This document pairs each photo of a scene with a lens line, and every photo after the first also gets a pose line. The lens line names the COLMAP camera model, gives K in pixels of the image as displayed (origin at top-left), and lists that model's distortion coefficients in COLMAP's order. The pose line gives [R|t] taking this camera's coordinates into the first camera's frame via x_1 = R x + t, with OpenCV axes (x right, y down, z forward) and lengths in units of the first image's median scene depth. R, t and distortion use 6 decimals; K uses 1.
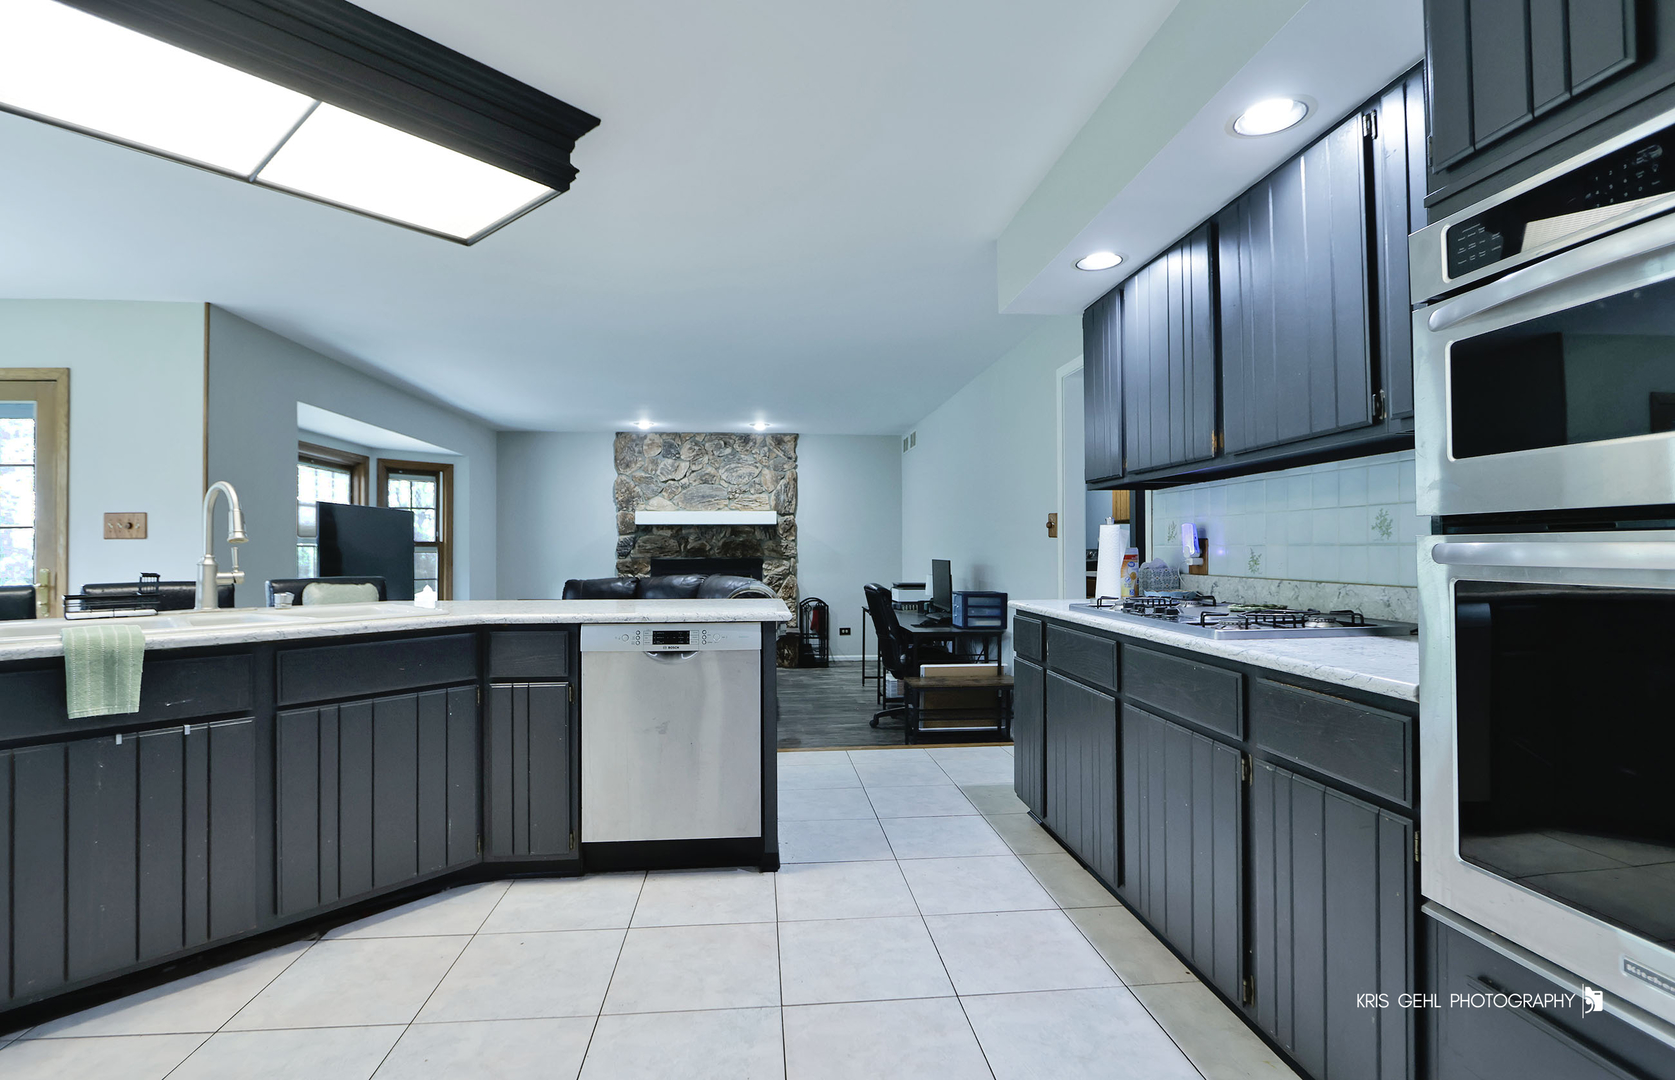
lens RADIAL K [[804.6, 0, 839.3], [0, 804.6, 540.8], [0, 0, 1]] dist [-0.019222, 0.000757]
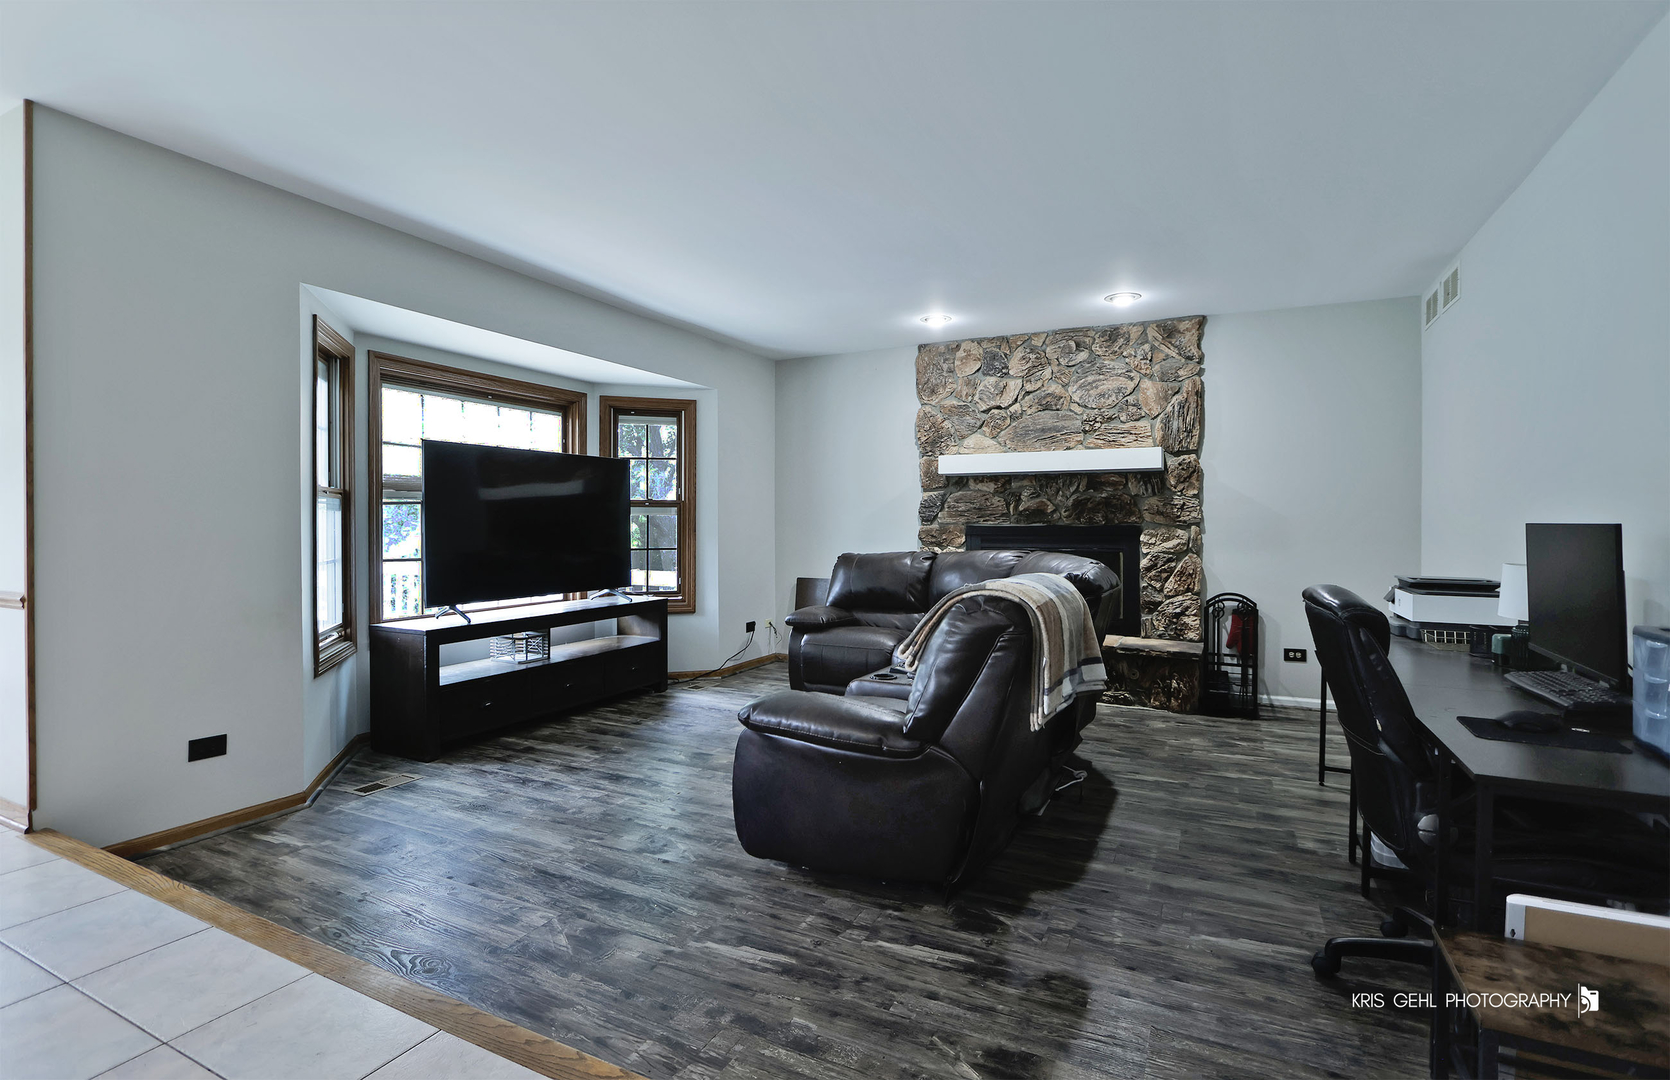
lens RADIAL K [[802.2, 0, 804.8], [0, 802.2, 529.7], [0, 0, 1]] dist [-0.019222, 0.000757]
pose [[0.837168, 0.007962, -0.546888, 0.024655], [0.003163, 0.999807, 0.019399, 0.012478], [0.546937, -0.017970, 0.836981, 0.351642]]
